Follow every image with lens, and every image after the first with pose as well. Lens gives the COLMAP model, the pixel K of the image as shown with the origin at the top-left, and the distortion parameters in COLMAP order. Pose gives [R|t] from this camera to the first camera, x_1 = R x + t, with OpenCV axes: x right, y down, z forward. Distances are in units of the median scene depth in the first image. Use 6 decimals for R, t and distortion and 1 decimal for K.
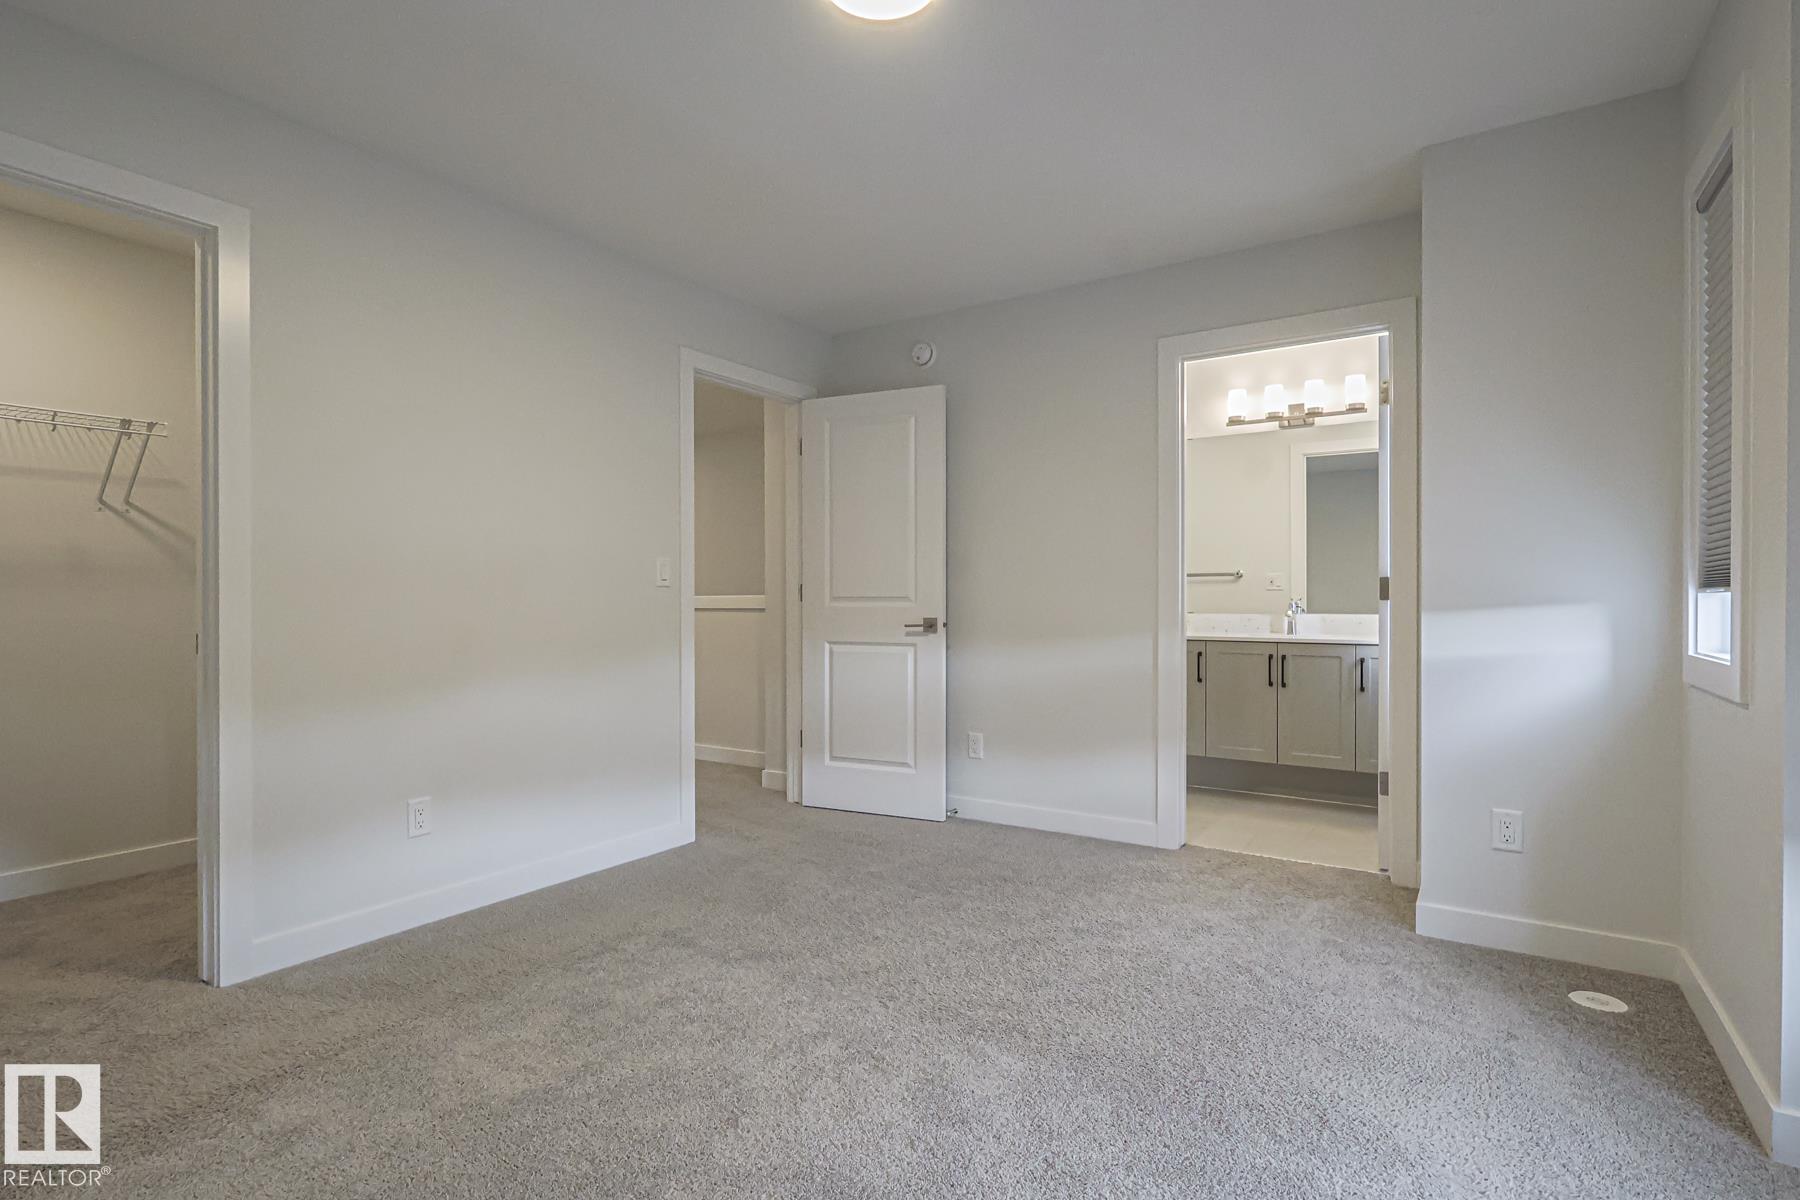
lens RADIAL K [[890.1, 0, 895.3], [0, 890.1, 598.2], [0, 0, 1]] dist [0.003804, -0.001824]
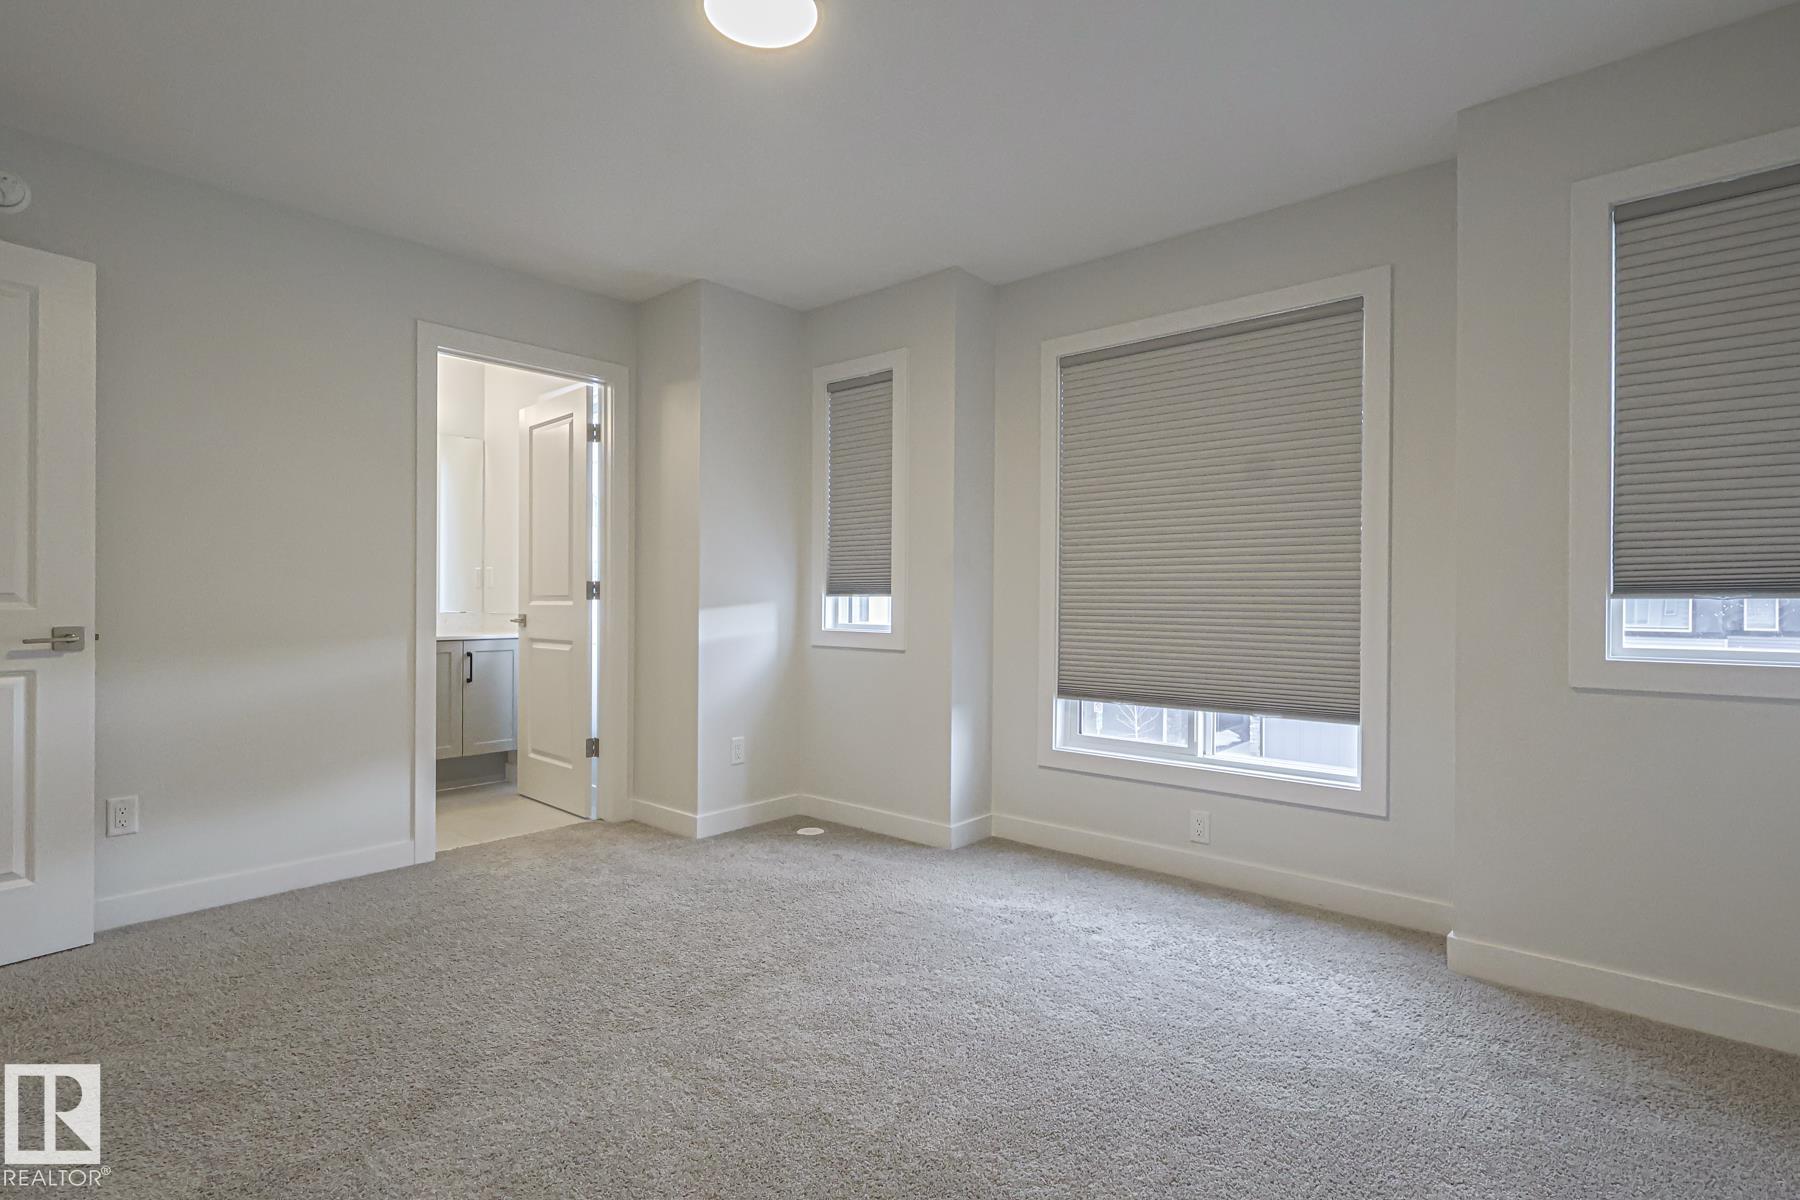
lens RADIAL K [[890.1, 0, 895.9], [0, 890.1, 599.4], [0, 0, 1]] dist [0.003804, -0.001824]
pose [[0.130011, 0.000657, 0.991512, -0.564541], [-0.004832, 0.999988, -0.000029, -0.000322], [-0.991501, -0.004787, 0.130013, 0.379890]]
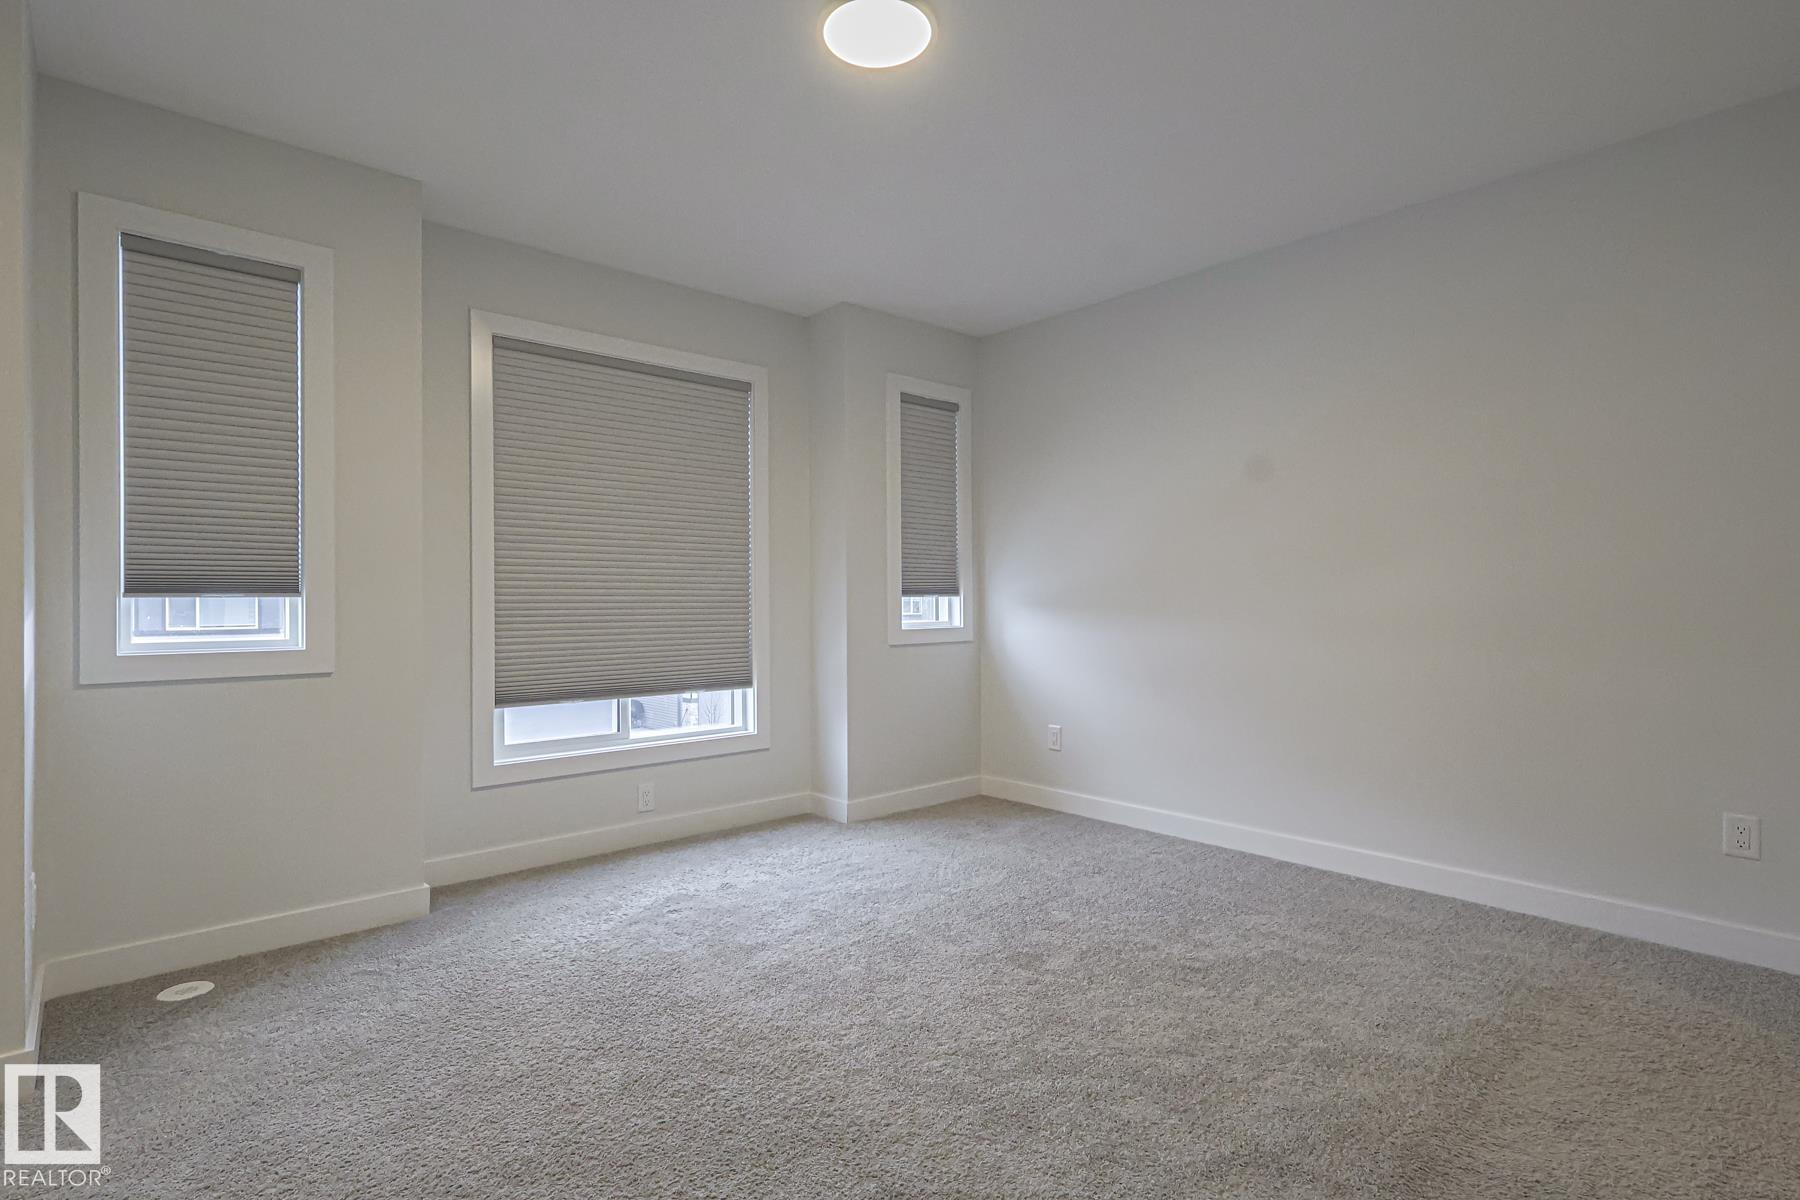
lens RADIAL K [[890.1, 0, 895.3], [0, 890.1, 602.5], [0, 0, 1]] dist [0.003804, -0.001824]
pose [[-0.968775, 0.002986, 0.247925, -0.166804], [0.003974, 0.999986, 0.003485, -0.000361], [-0.247911, 0.004361, -0.968773, 1.117900]]
